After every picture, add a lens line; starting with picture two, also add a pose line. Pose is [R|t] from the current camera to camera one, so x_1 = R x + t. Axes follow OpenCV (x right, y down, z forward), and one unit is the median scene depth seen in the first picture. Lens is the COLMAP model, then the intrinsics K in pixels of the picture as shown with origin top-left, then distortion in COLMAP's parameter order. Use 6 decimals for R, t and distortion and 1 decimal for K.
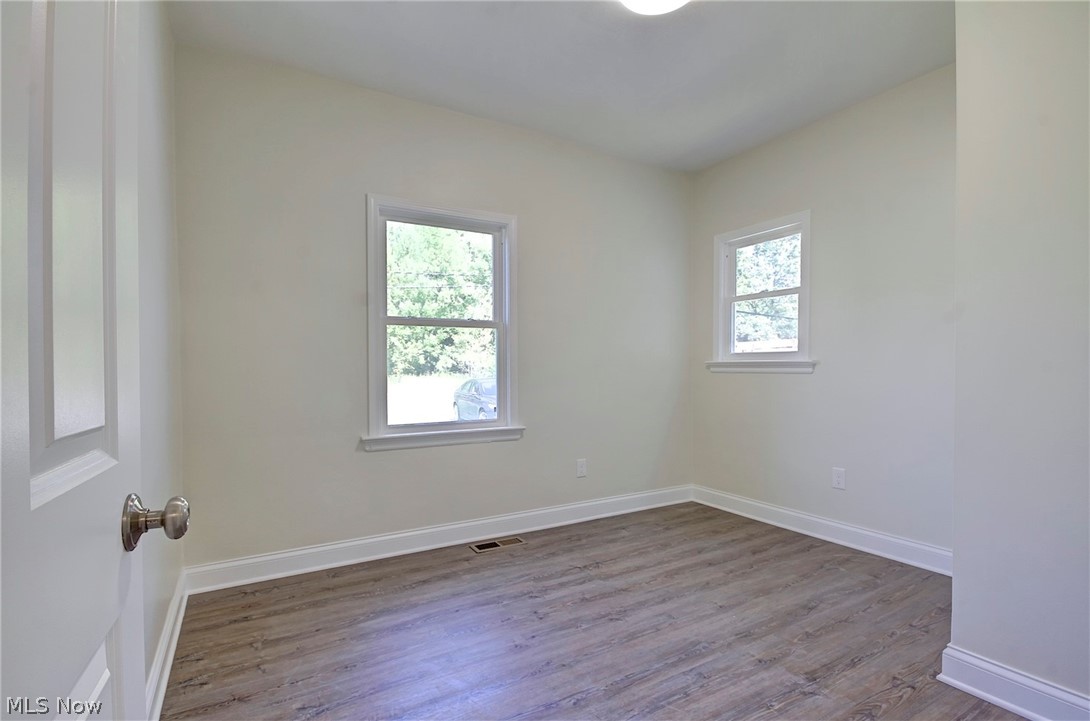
lens RADIAL K [[510.8, 0, 544.6], [0, 510.8, 352.4], [0, 0, 1]] dist [-0.004764, -0.003366]
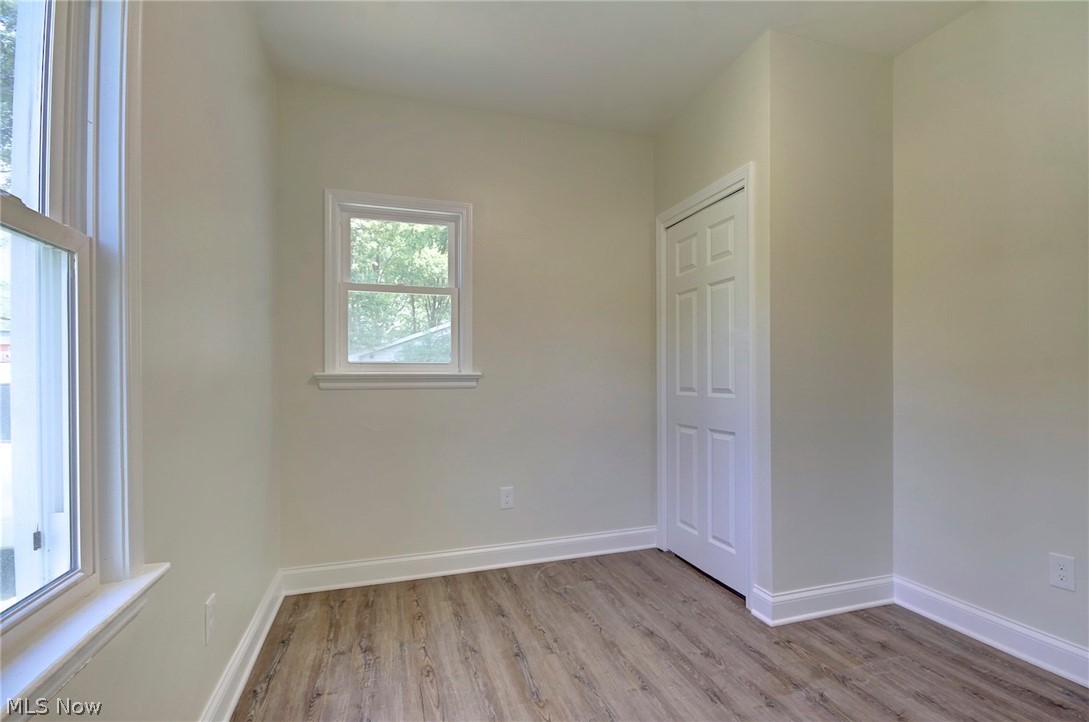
lens RADIAL K [[510.3, 0, 541.3], [0, 510.3, 366.2], [0, 0, 1]] dist [-0.004764, -0.003366]
pose [[0.218489, 0.012805, 0.975755, -0.355989], [-0.018581, 0.999787, -0.008960, 0.011484], [-0.975663, -0.016173, 0.218680, 0.774442]]
